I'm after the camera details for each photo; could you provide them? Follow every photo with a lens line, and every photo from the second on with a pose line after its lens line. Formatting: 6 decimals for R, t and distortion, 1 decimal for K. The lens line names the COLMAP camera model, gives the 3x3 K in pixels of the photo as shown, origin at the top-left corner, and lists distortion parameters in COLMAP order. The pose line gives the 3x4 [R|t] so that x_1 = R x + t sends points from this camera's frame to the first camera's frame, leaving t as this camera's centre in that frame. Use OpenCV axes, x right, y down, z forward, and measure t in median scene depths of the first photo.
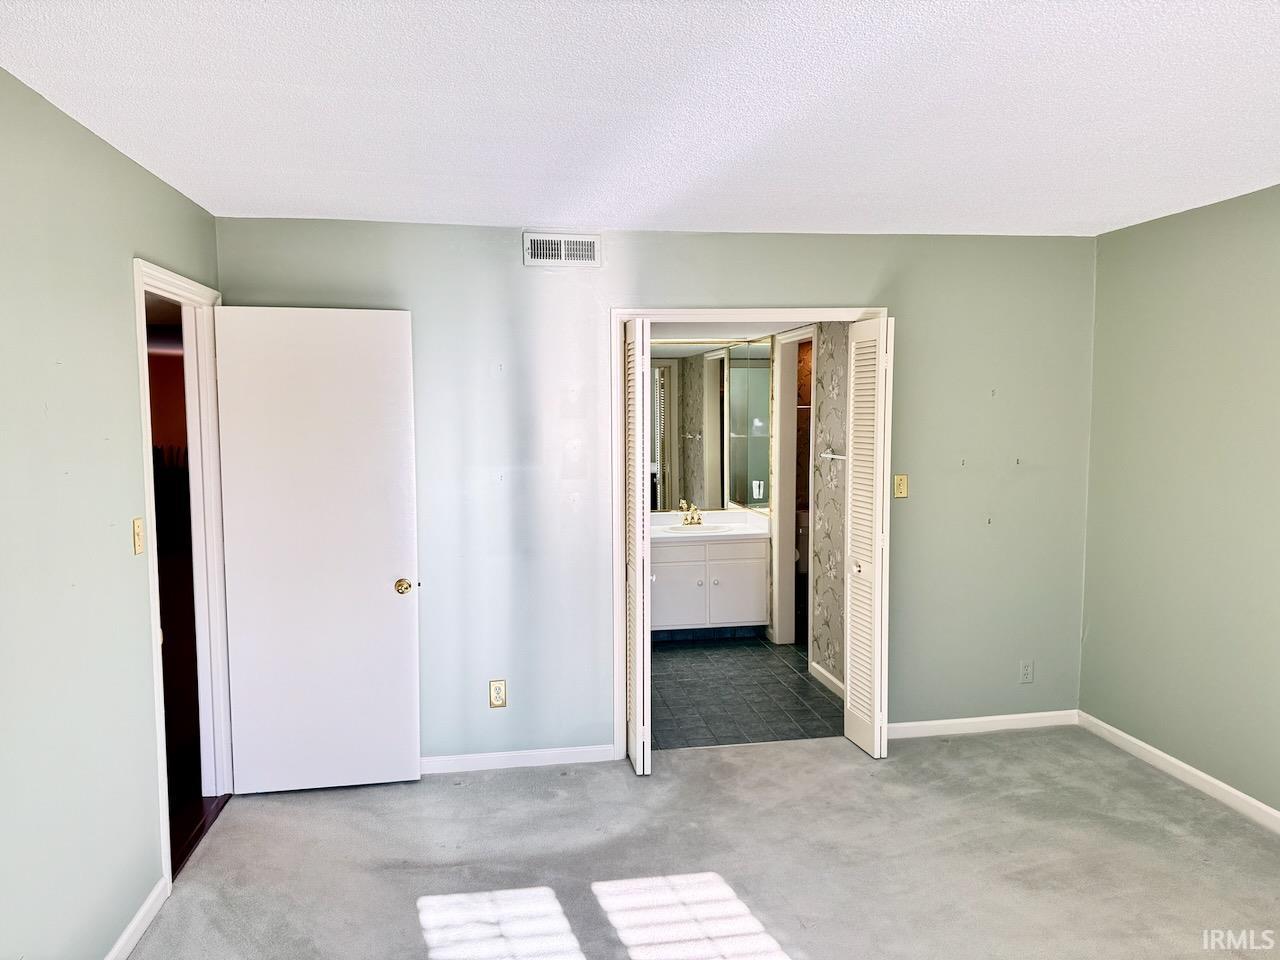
lens RADIAL K [[902.0, 0, 628.0], [0, 902.0, 476.3], [0, 0, 1]] dist [0.121810, -0.137999]
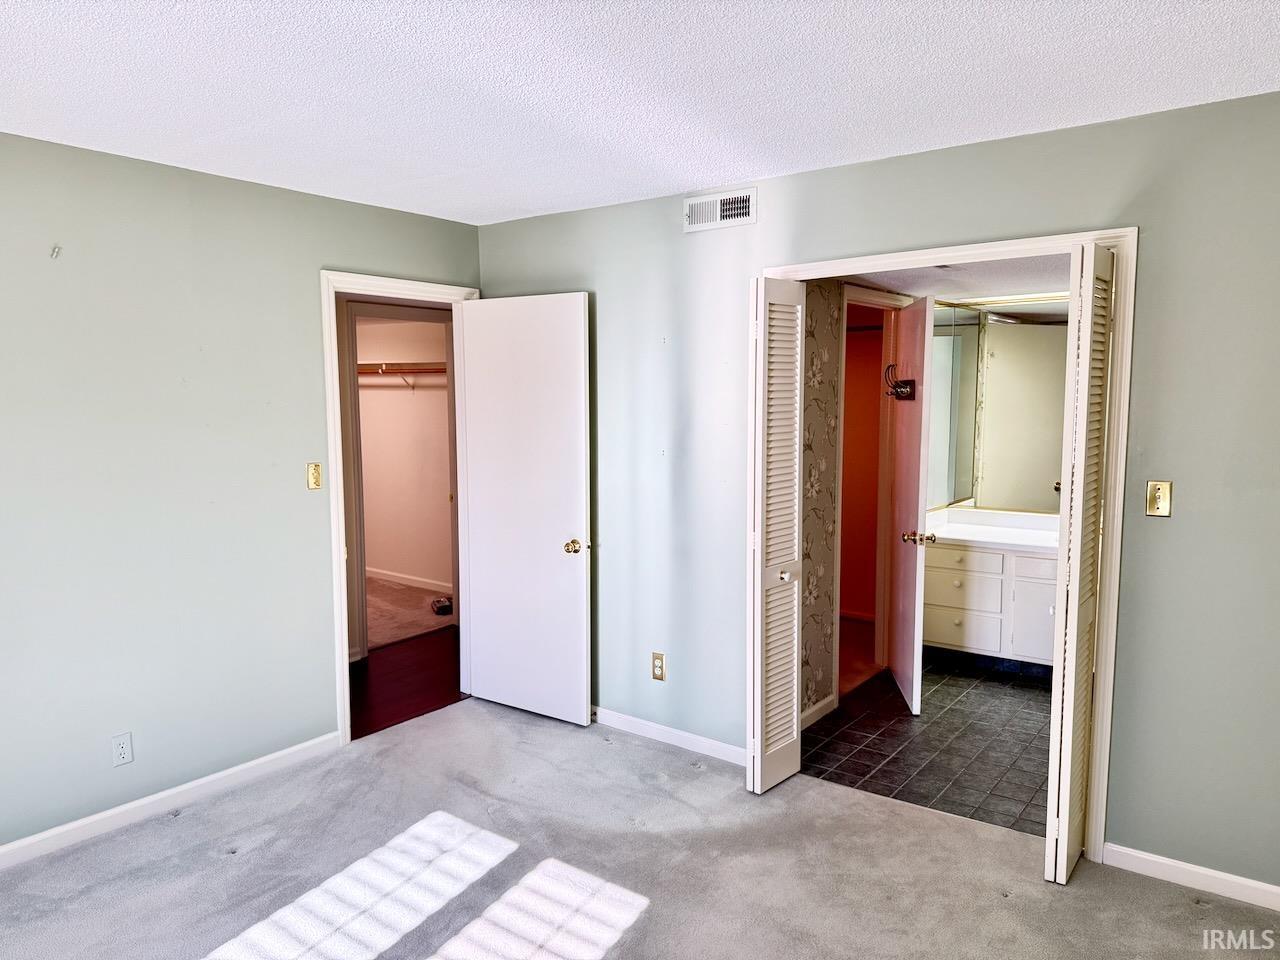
lens RADIAL K [[902.0, 0, 628.0], [0, 902.0, 476.3], [0, 0, 1]] dist [0.121810, -0.137999]
pose [[0.692096, 0.071521, -0.718254, 0.585598], [-0.053729, 0.997423, 0.047547, -0.018338], [0.719803, 0.005684, 0.694155, 0.304718]]
